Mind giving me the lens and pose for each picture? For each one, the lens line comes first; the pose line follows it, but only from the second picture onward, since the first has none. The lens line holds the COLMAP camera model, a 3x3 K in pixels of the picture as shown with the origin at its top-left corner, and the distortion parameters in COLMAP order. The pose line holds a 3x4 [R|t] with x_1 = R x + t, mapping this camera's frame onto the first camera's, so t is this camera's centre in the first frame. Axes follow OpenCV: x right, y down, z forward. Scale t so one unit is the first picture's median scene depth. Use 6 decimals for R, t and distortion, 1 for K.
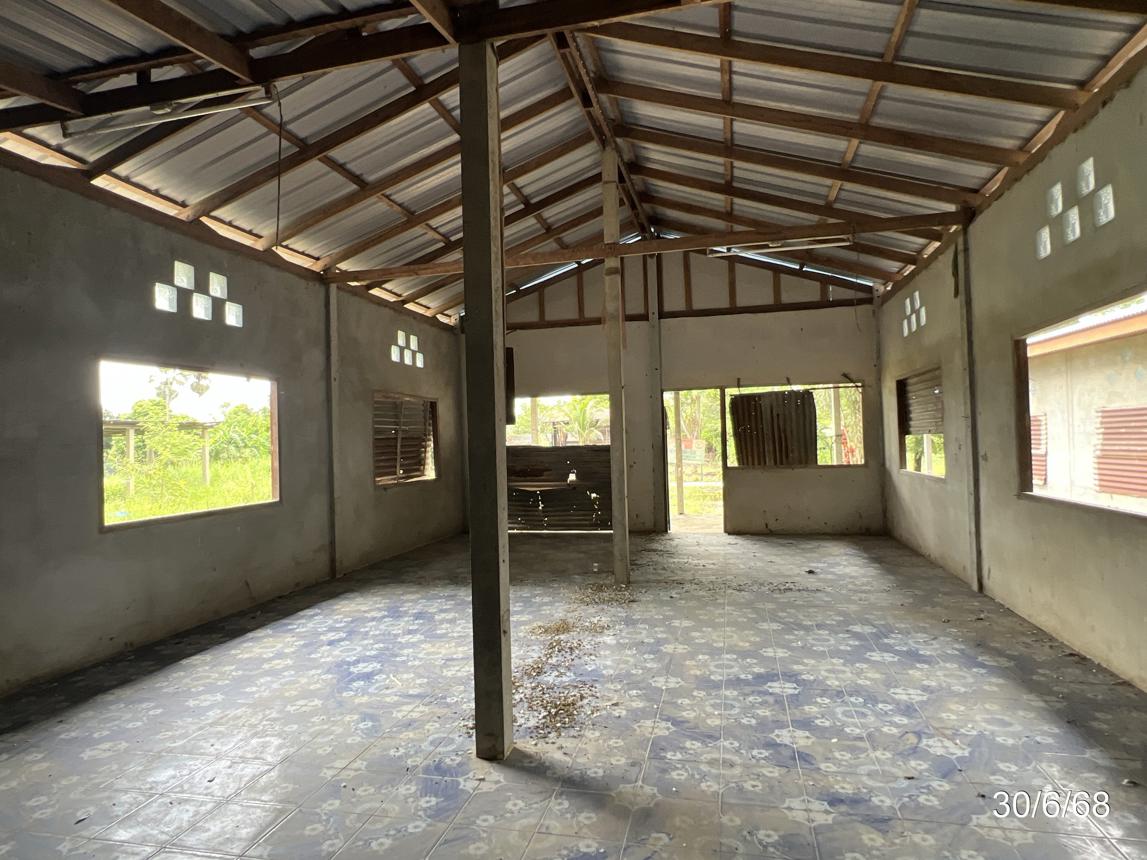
lens RADIAL K [[659.8, 0, 573.5], [0, 659.8, 430.0], [0, 0, 1]] dist [0.000395, 0.000101]
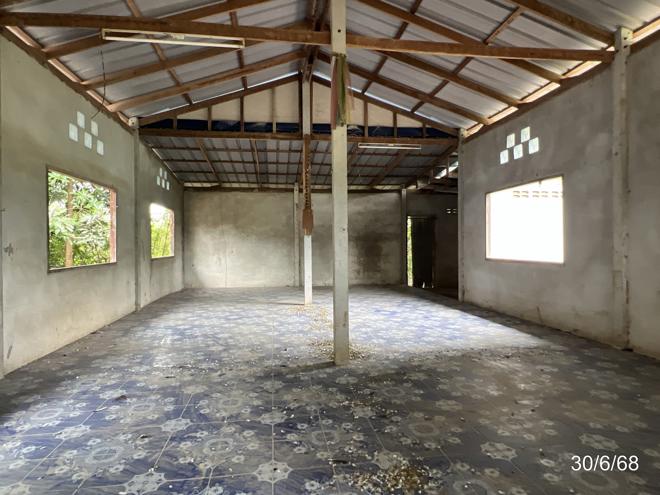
lens RADIAL K [[379.7, 0, 330.0], [0, 379.7, 247.5], [0, 0, 1]] dist [0.000395, 0.000101]
pose [[-0.928065, 0.043018, -0.369925, 0.337858], [0.042364, 0.999053, 0.009895, 0.051435], [0.370001, -0.006488, -0.929009, 1.750115]]
